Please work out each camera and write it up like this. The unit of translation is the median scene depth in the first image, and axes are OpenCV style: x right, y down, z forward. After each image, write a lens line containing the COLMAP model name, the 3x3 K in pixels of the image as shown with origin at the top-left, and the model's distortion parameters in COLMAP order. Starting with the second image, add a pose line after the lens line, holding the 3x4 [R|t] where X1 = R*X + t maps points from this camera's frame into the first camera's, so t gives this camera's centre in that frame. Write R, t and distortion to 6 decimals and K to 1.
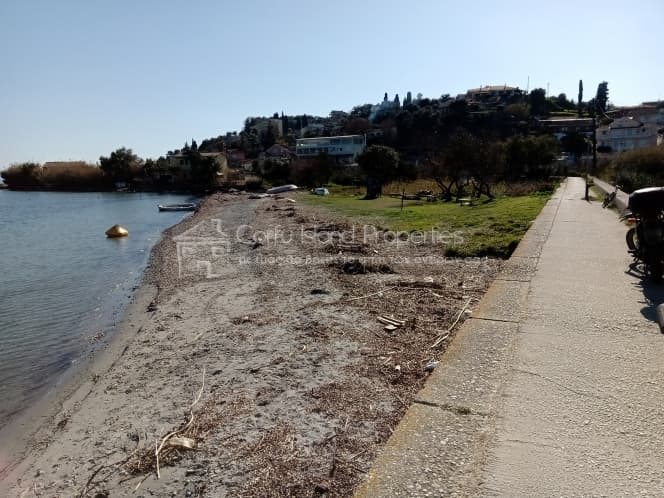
lens RADIAL K [[501.5, 0, 332.0], [0, 501.5, 249.0], [0, 0, 1]] dist [0.113738, -0.185828]
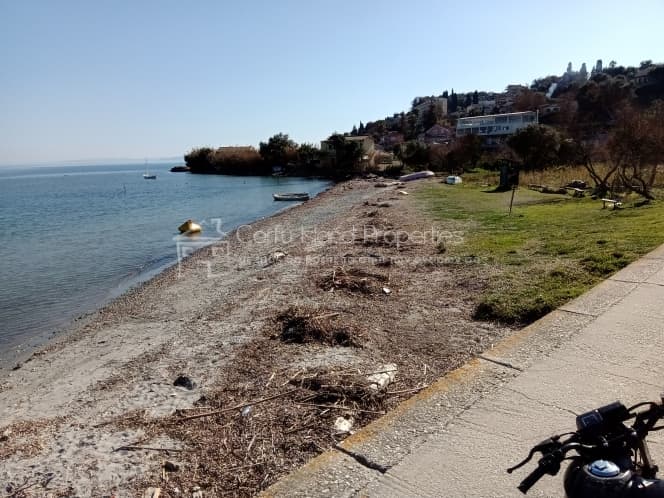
lens RADIAL K [[503.0, 0, 333.3], [0, 503.0, 249.9], [0, 0, 1]] dist [0.104670, -0.177431]
pose [[0.946982, 0.055113, -0.316523, 0.020442], [-0.043079, 0.998062, 0.044898, -0.006927], [0.318384, -0.028882, 0.947522, 0.026742]]
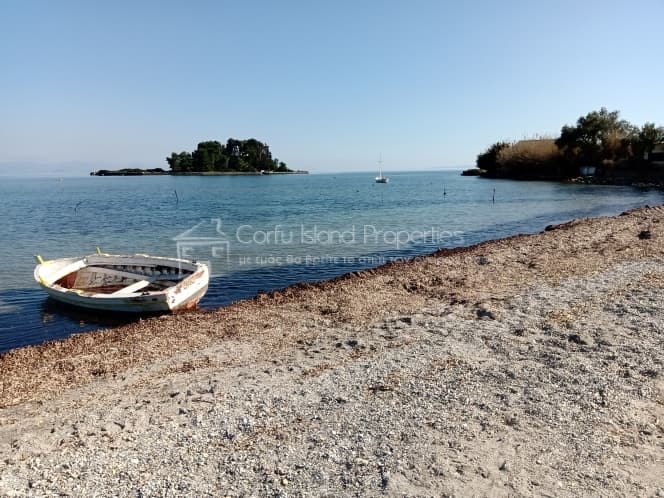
lens RADIAL K [[501.5, 0, 332.0], [0, 501.5, 249.0], [0, 0, 1]] dist [0.113738, -0.185828]
pose [[0.538122, 0.138460, -0.831417, -0.032818], [-0.118873, 0.989023, 0.087768, -0.029471], [0.834443, 0.051603, 0.548674, 0.241709]]
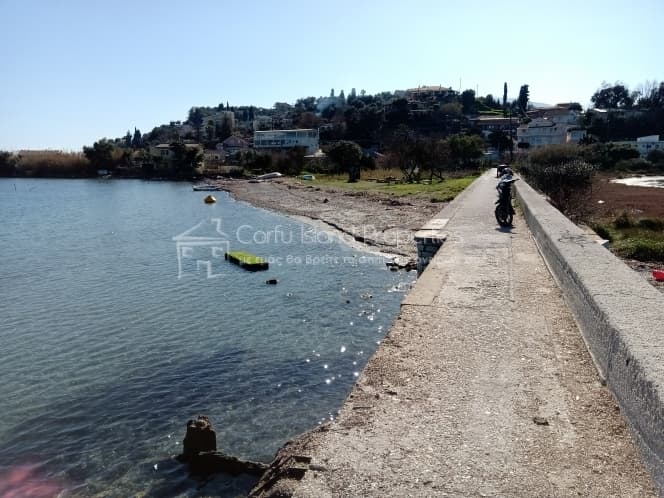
lens RADIAL K [[501.5, 0, 332.0], [0, 501.5, 249.0], [0, 0, 1]] dist [0.113738, -0.185828]
pose [[0.992627, -0.011554, 0.120654, -0.035991], [0.009496, 0.999800, 0.017621, 0.013863], [-0.120834, -0.016346, 0.992538, -0.085306]]
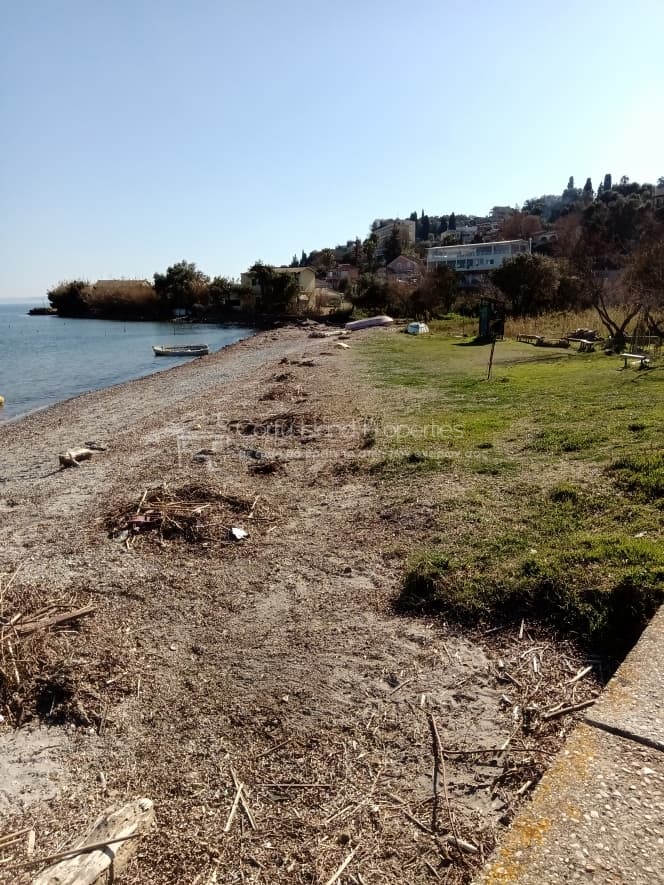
lens RADIAL K [[661.4, 0, 342.9], [0, 661.4, 445.8], [0, 0, 1]] dist [0.111802, -0.179816]
pose [[0.976121, 0.054277, -0.210335, 0.021737], [-0.039223, 0.996404, 0.075099, -0.008045], [0.213655, -0.065056, 0.974741, 0.048431]]
